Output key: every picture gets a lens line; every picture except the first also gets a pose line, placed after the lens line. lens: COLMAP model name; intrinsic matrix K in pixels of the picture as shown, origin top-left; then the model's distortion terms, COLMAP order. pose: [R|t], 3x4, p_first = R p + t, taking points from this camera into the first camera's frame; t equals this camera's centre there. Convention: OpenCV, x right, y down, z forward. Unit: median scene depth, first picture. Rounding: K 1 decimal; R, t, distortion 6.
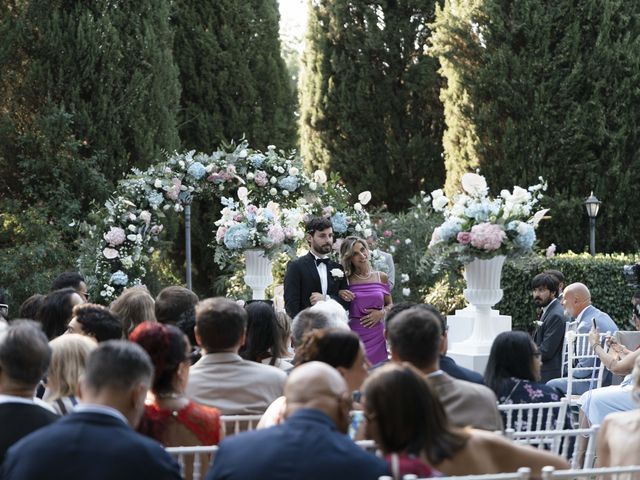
lens RADIAL K [[1618.5, 0, 320.0], [0, 1618.5, 240.0], [0, 0, 1]] dist [-0.046960, -0.187659]
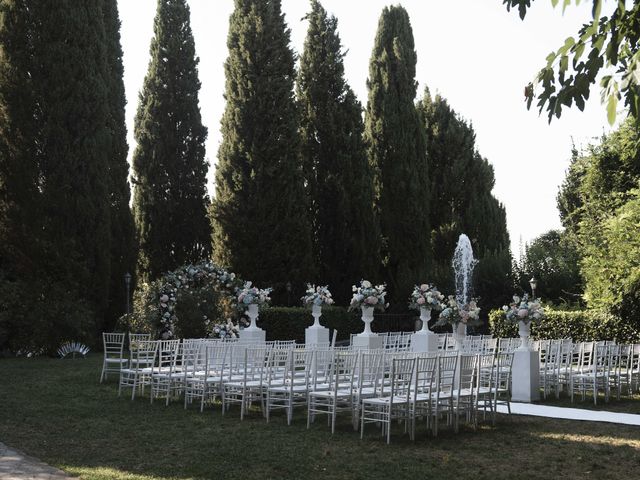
lens RADIAL K [[1546.0, 0, 320.0], [0, 1546.0, 240.0], [0, 0, 1]] dist [0.139813, 0.757842]
pose [[0.873978, 0.027293, 0.485199, -0.872900], [-0.007619, 0.999069, -0.042474, 0.006122], [-0.485907, 0.033425, 0.873371, -0.980627]]
